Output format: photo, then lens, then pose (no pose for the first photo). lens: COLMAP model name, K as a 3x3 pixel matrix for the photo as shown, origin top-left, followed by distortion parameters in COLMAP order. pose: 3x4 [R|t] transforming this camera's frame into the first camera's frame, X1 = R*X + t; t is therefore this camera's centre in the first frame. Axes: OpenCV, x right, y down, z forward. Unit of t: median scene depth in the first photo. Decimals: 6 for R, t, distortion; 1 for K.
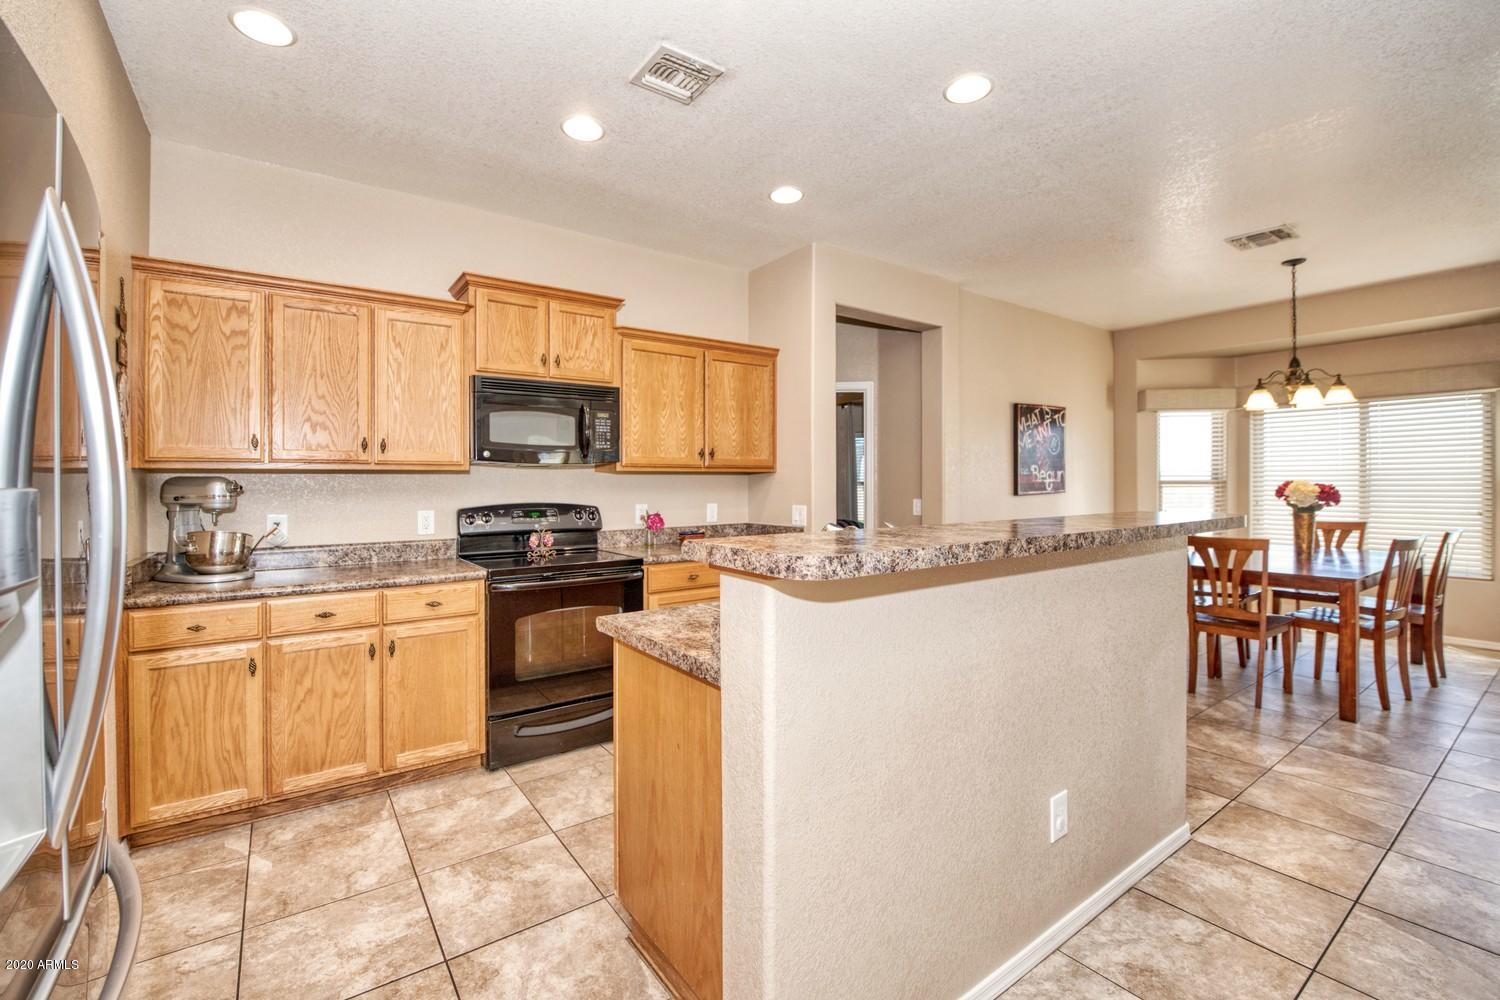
lens RADIAL K [[637.3, 0, 828.3], [0, 637.3, 481.1], [0, 0, 1]] dist [-0.003736, -0.000720]
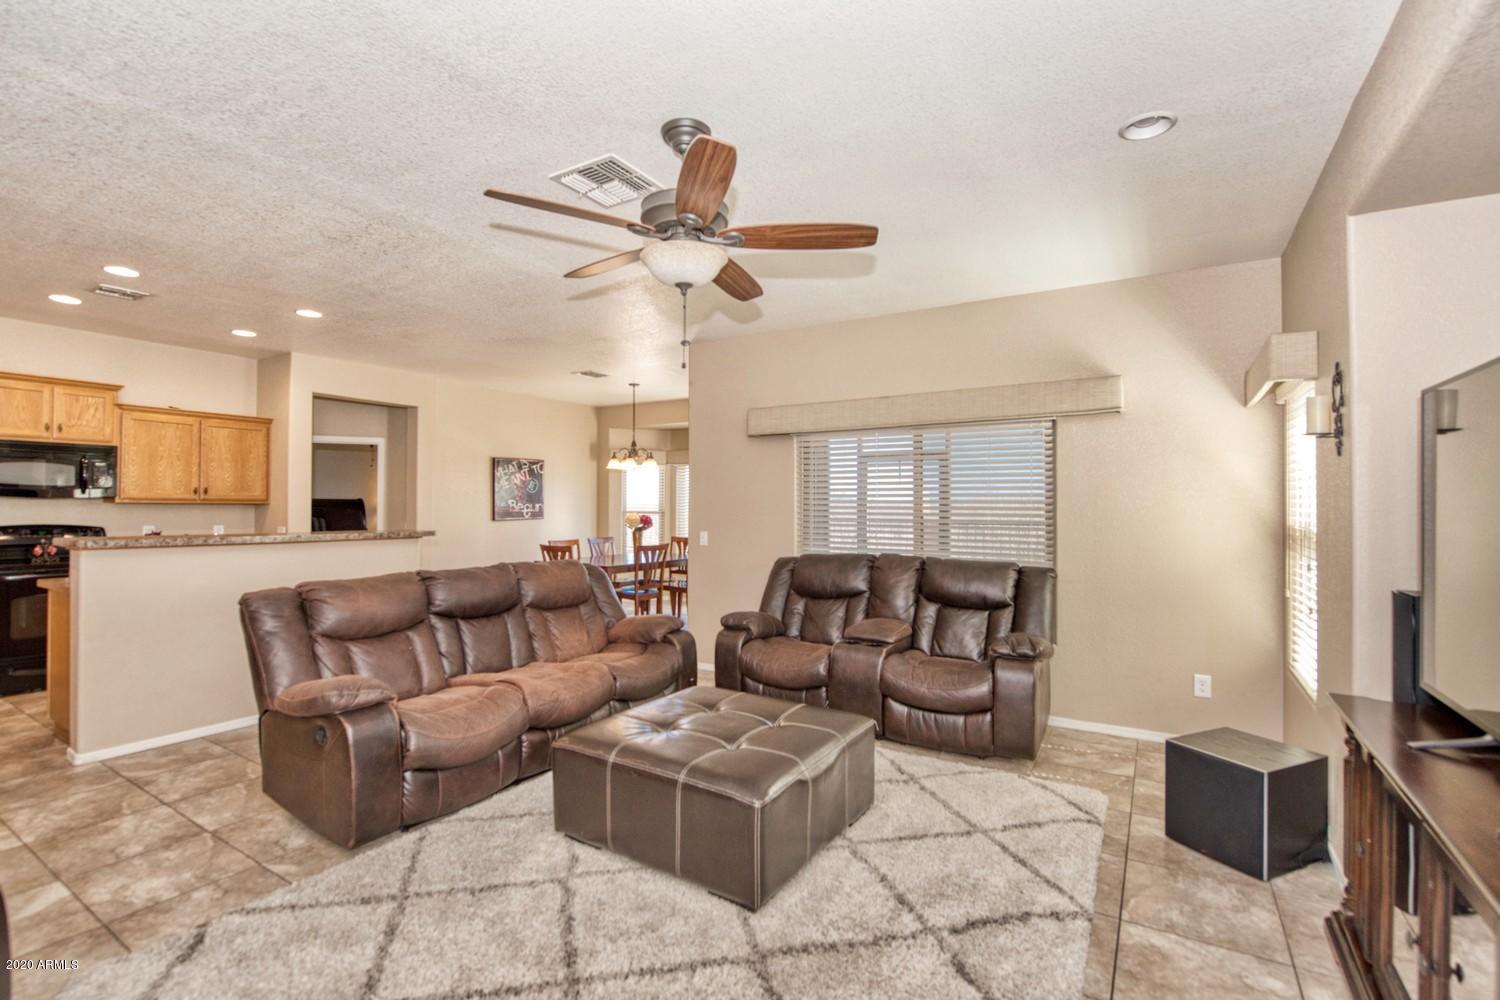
lens RADIAL K [[637.3, 0, 762.7], [0, 637.3, 498.1], [0, 0, 1]] dist [-0.003736, -0.000720]
pose [[0.936664, 0.012433, 0.350009, 0.592778], [-0.006115, 0.999798, -0.019150, -0.008286], [-0.350176, 0.015797, 0.936551, -0.950332]]
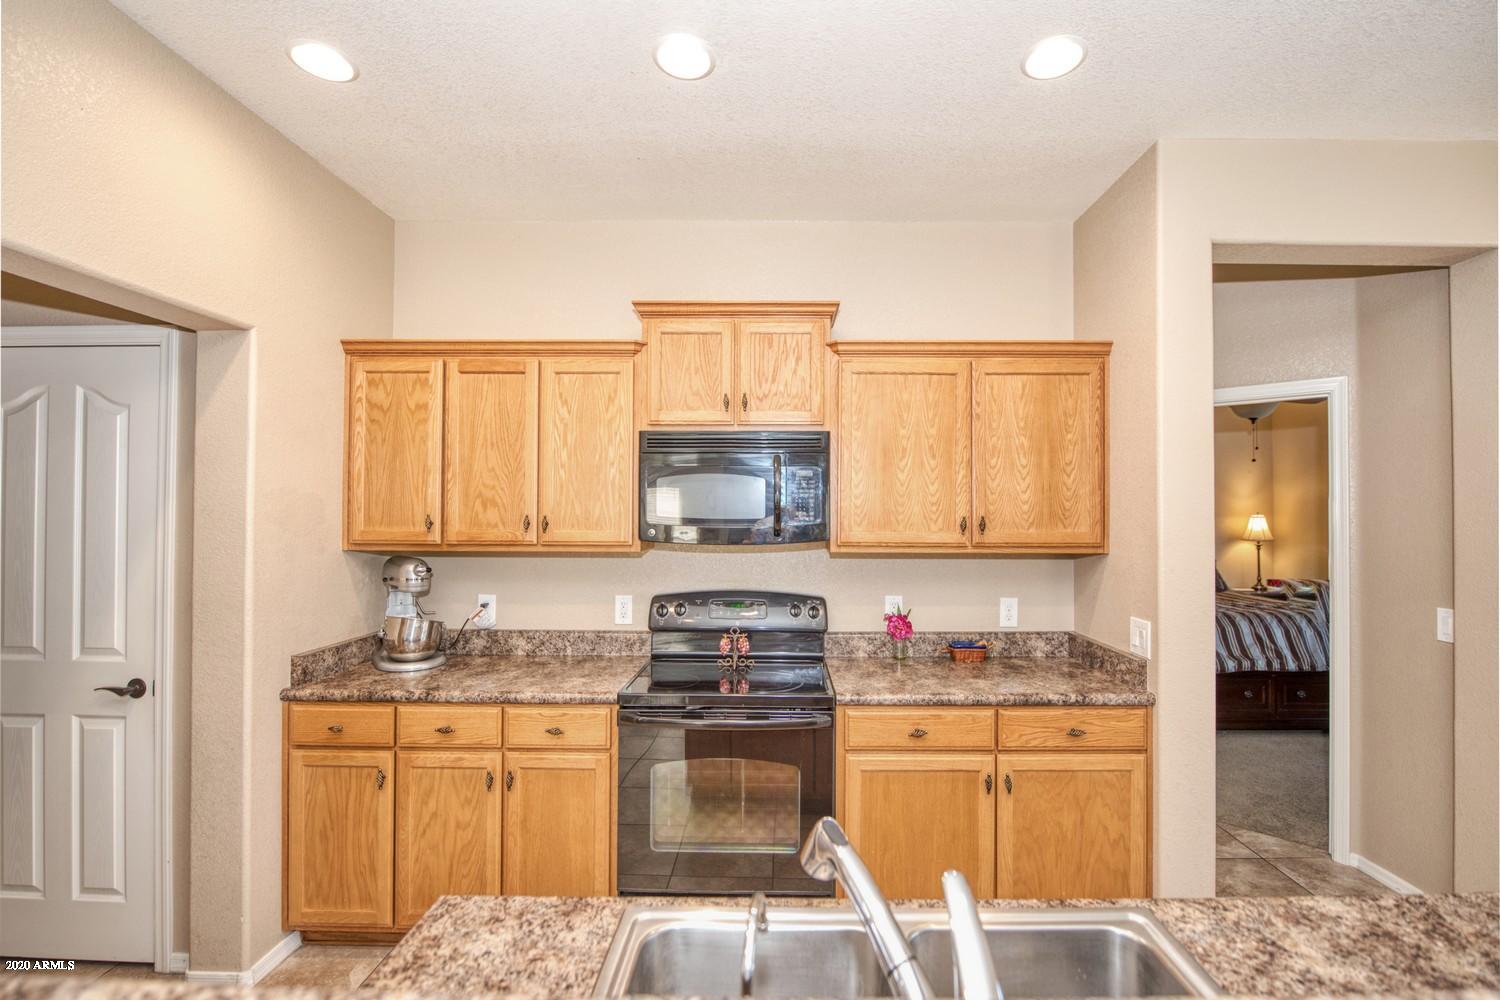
lens RADIAL K [[736.9, 0, 787.3], [0, 736.9, 504.6], [0, 0, 1]] dist [-0.018665, -0.000013]
pose [[0.786721, -0.003045, -0.617301, 0.130626], [-0.008406, 0.999842, -0.015644, -0.059494], [0.617252, 0.017496, 0.786571, 0.377843]]
